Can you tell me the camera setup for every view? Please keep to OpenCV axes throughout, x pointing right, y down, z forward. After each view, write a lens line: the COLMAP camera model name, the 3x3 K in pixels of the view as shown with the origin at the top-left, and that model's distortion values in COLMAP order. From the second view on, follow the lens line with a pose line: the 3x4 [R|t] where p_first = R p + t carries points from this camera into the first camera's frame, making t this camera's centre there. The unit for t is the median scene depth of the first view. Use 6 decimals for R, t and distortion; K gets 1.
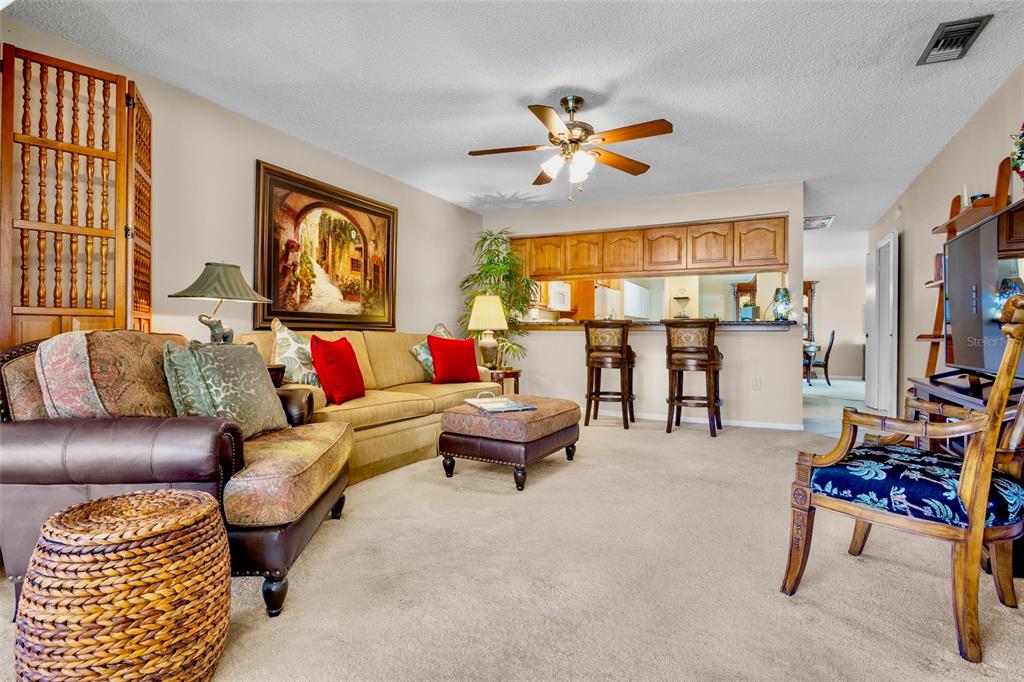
lens RADIAL K [[497.5, 0, 507.9], [0, 497.5, 334.9], [0, 0, 1]] dist [-0.013046, -0.000236]
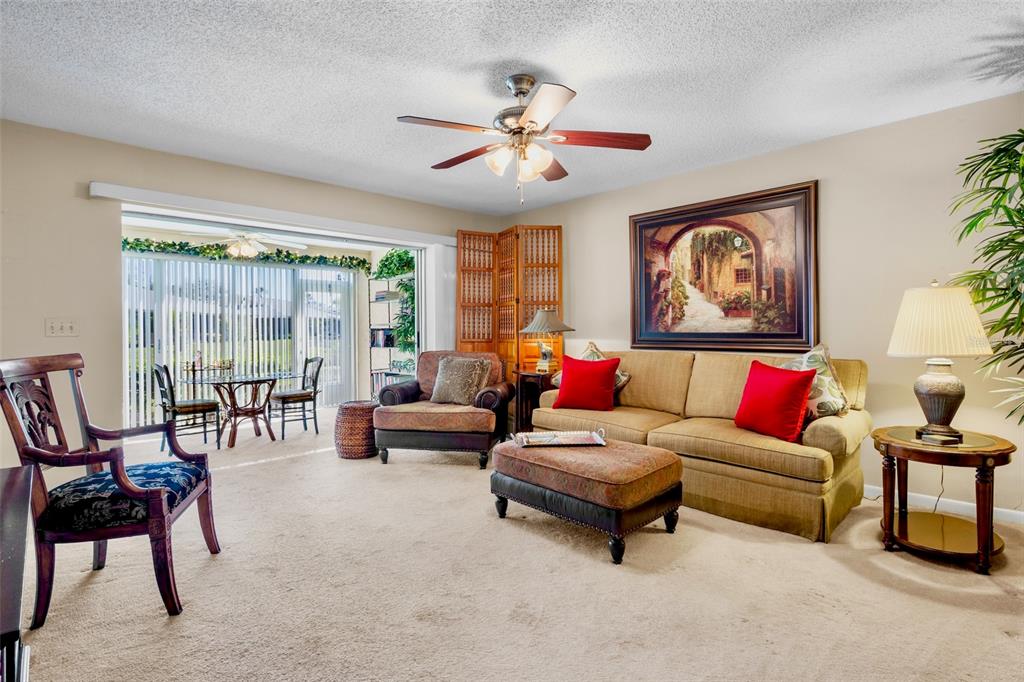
lens RADIAL K [[497.5, 0, 507.9], [0, 497.5, 334.9], [0, 0, 1]] dist [-0.013046, -0.000236]
pose [[-0.322017, 0.002947, -0.946729, 0.687881], [0.002738, 0.999994, 0.002181, -0.041699], [0.946730, -0.001890, -0.322023, 0.939802]]
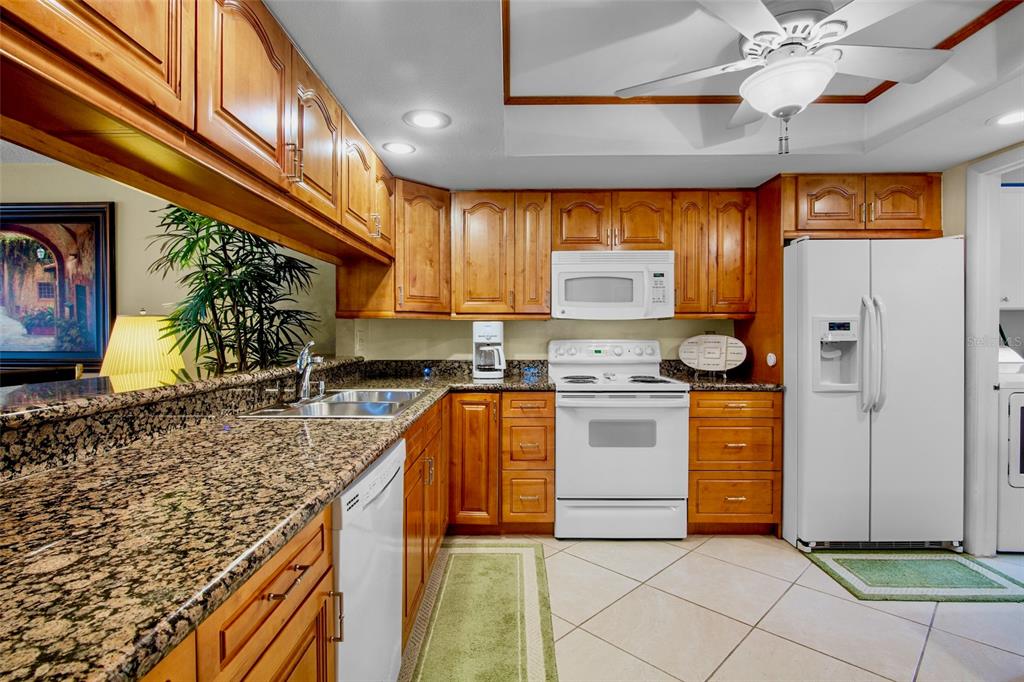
lens RADIAL K [[497.5, 0, 507.9], [0, 497.5, 334.9], [0, 0, 1]] dist [-0.013046, -0.000236]
pose [[0.450794, -0.003386, -0.892622, 0.790504], [0.002847, 0.999993, -0.002355, -0.067371], [0.892623, -0.001479, 0.450801, 1.384663]]
